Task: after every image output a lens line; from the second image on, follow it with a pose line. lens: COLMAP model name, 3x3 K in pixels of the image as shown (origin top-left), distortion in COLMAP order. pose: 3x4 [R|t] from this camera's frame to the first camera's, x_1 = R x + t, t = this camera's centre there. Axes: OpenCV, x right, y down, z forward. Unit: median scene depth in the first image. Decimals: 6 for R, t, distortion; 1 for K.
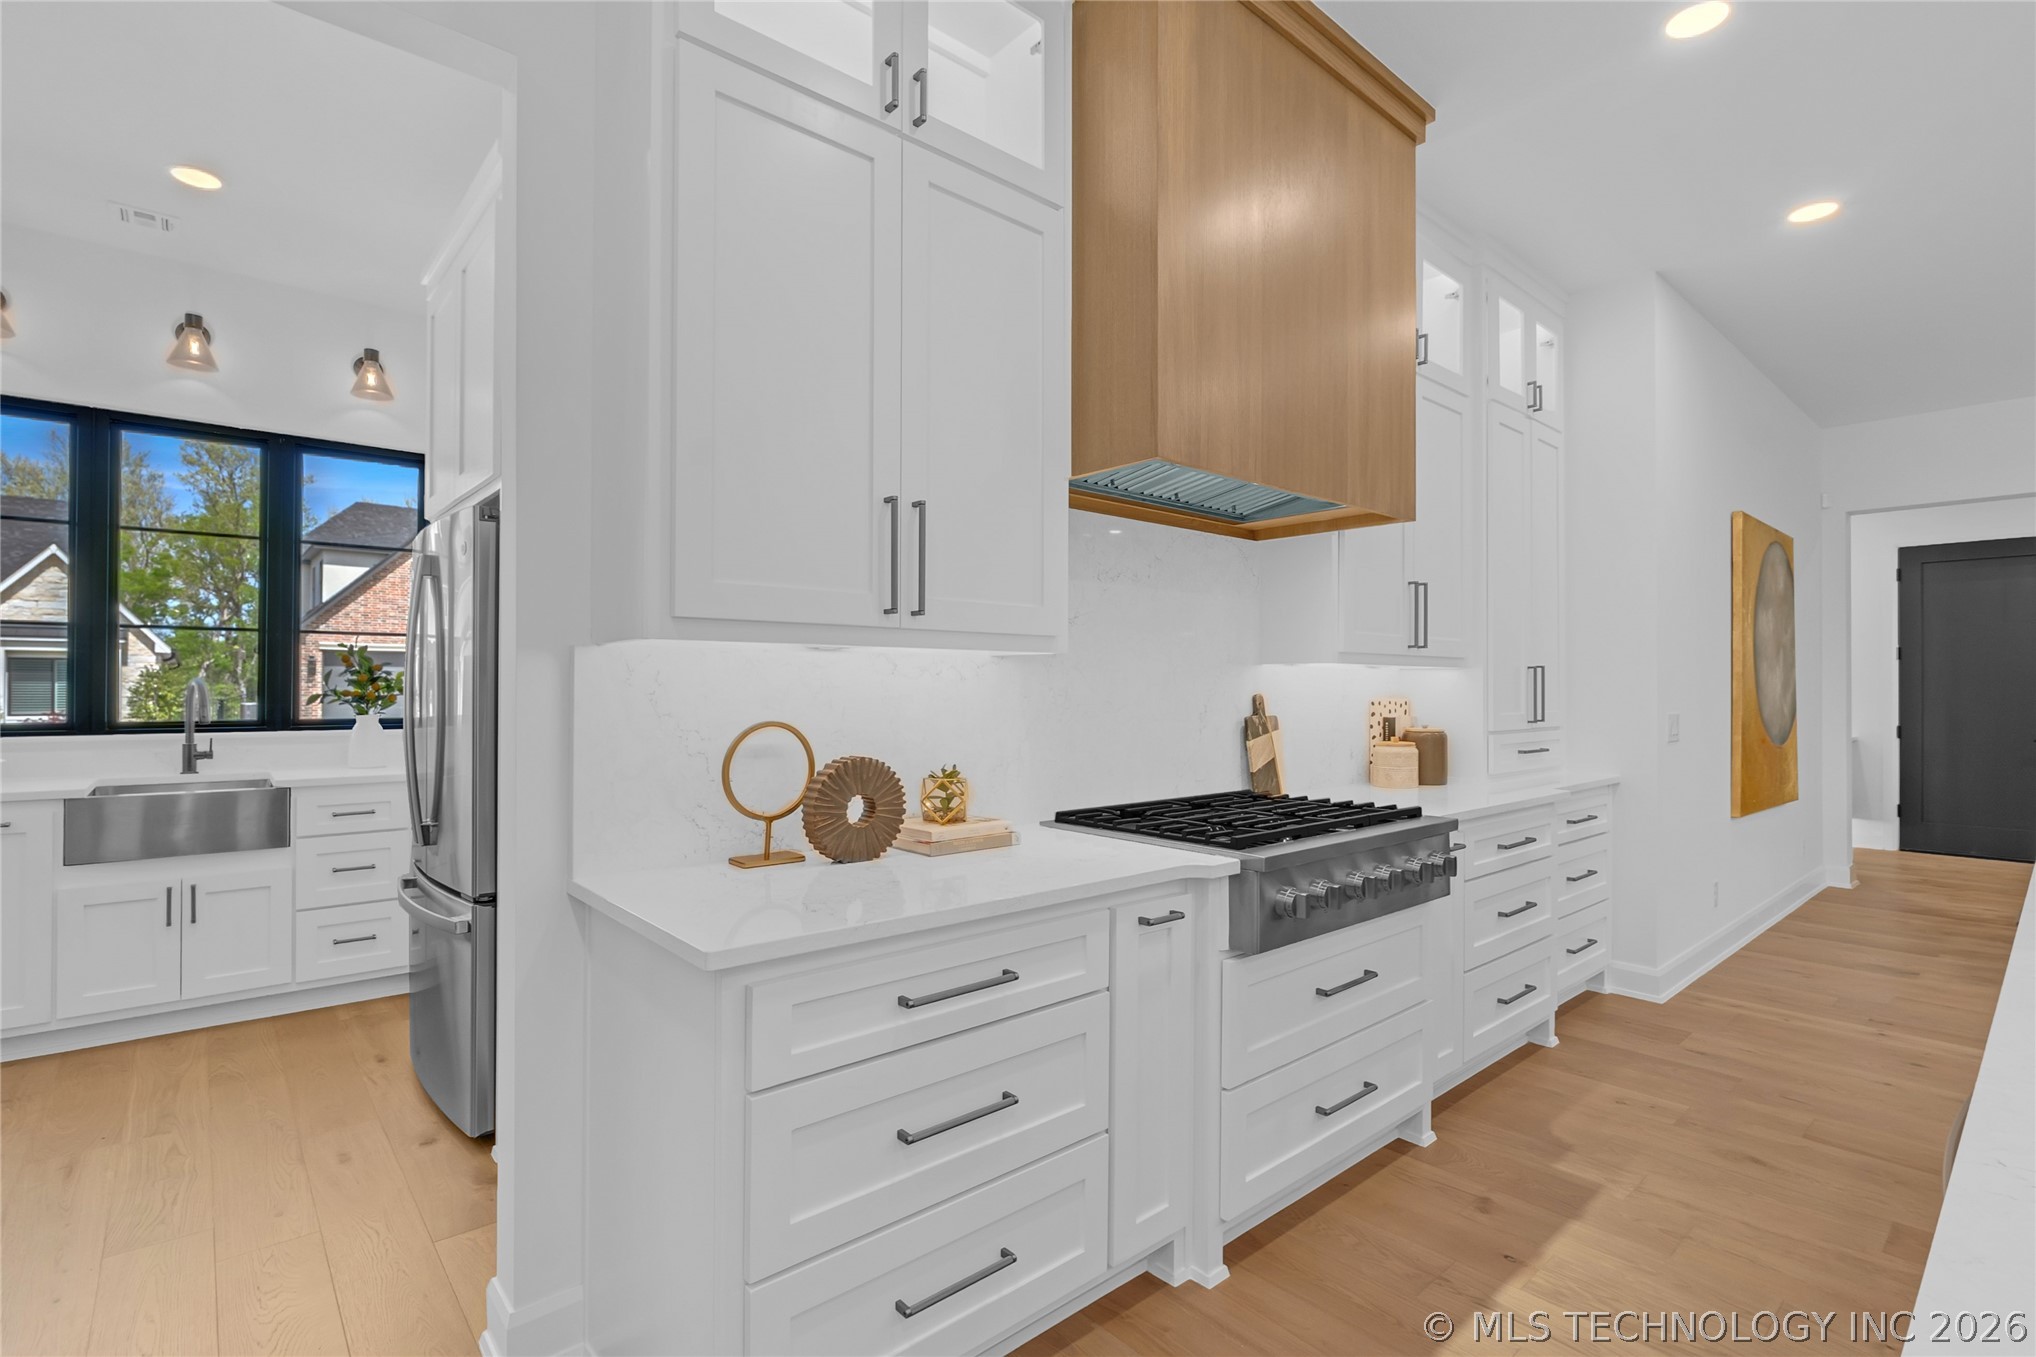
lens RADIAL K [[966.0, 0, 1035.9], [0, 966.0, 685.9], [0, 0, 1]] dist [-0.001763, -0.002033]
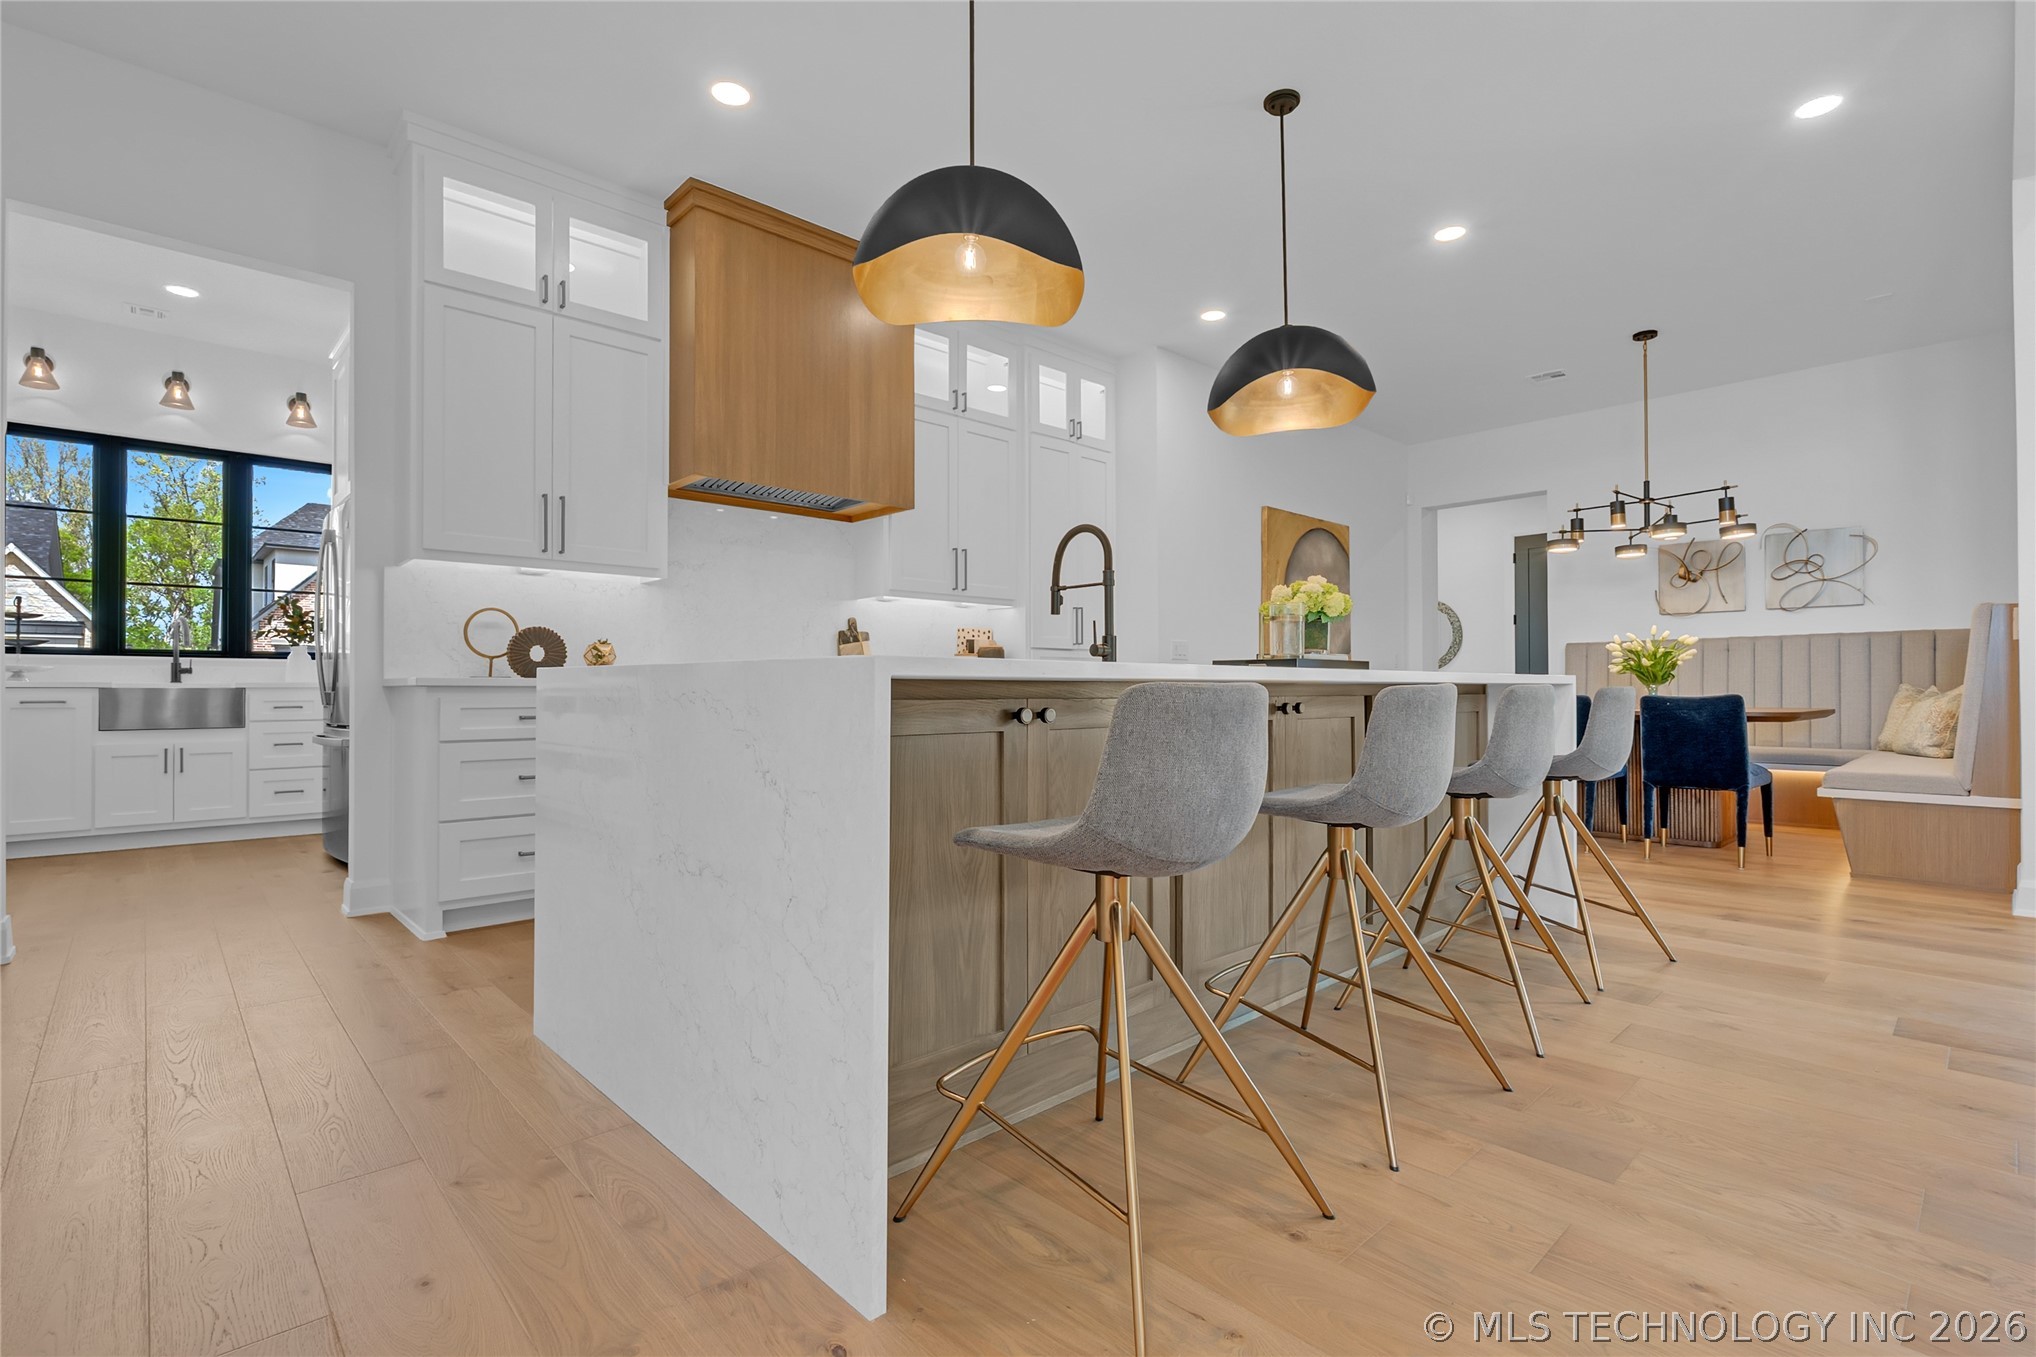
lens RADIAL K [[966.0, 0, 1012.3], [0, 966.0, 690.1], [0, 0, 1]] dist [-0.001763, -0.002033]
pose [[0.999880, -0.002188, 0.015364, 0.386290], [0.002152, 0.999995, 0.002393, 0.103054], [-0.015369, -0.002360, 0.999879, -0.504053]]
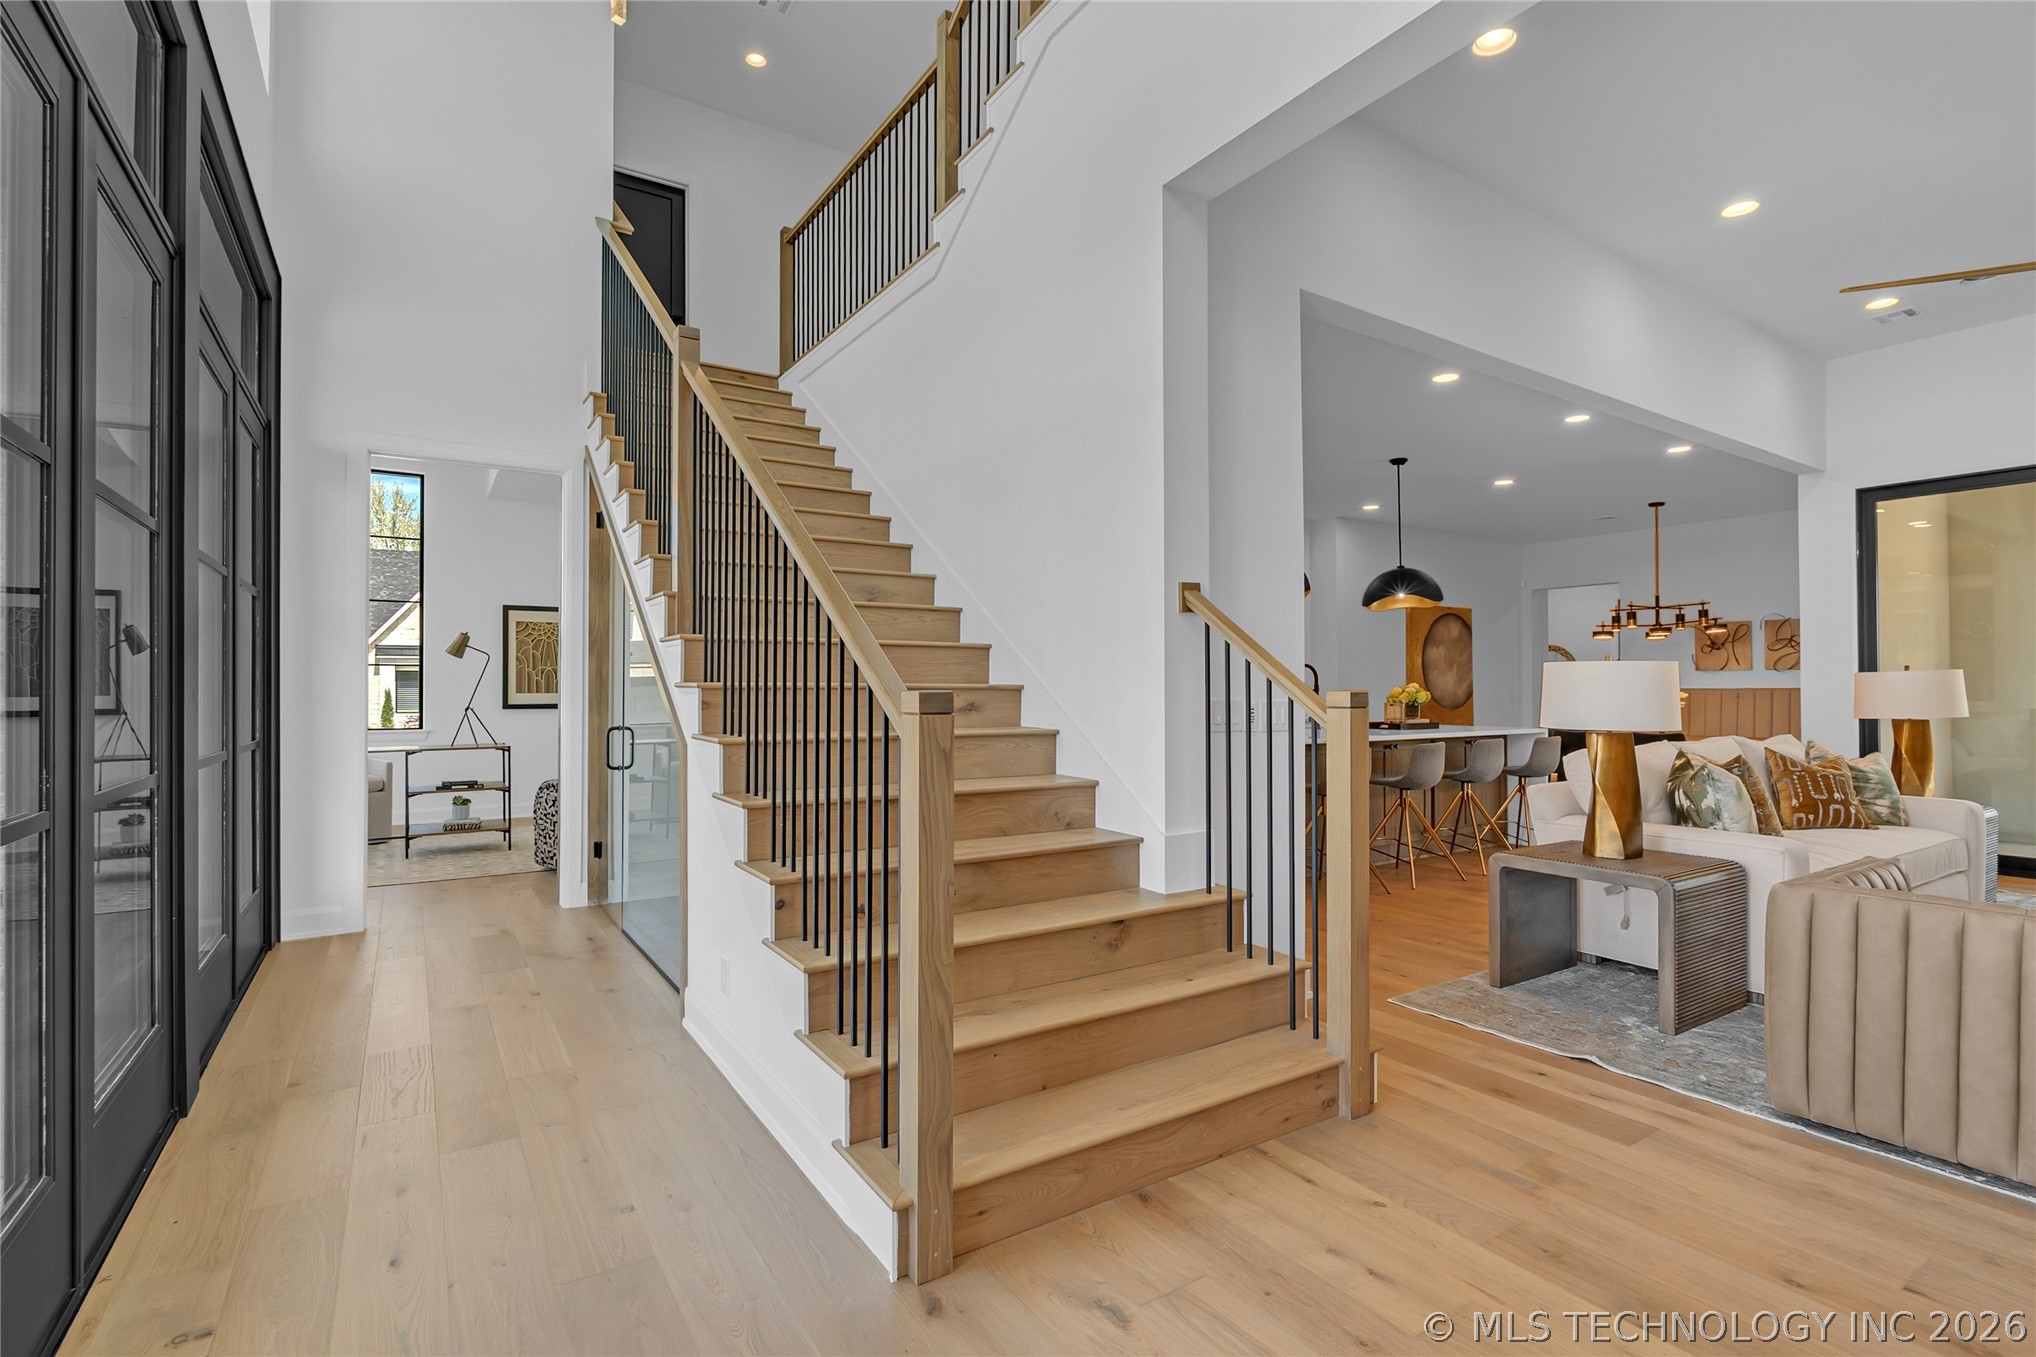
lens RADIAL K [[966.0, 0, 983.5], [0, 966.0, 679.7], [0, 0, 1]] dist [-0.001763, -0.002033]
pose [[0.982861, -0.002140, -0.184334, 0.190552], [0.001399, 0.999990, -0.004149, 0.006576], [0.184341, 0.003820, 0.982855, -1.653420]]
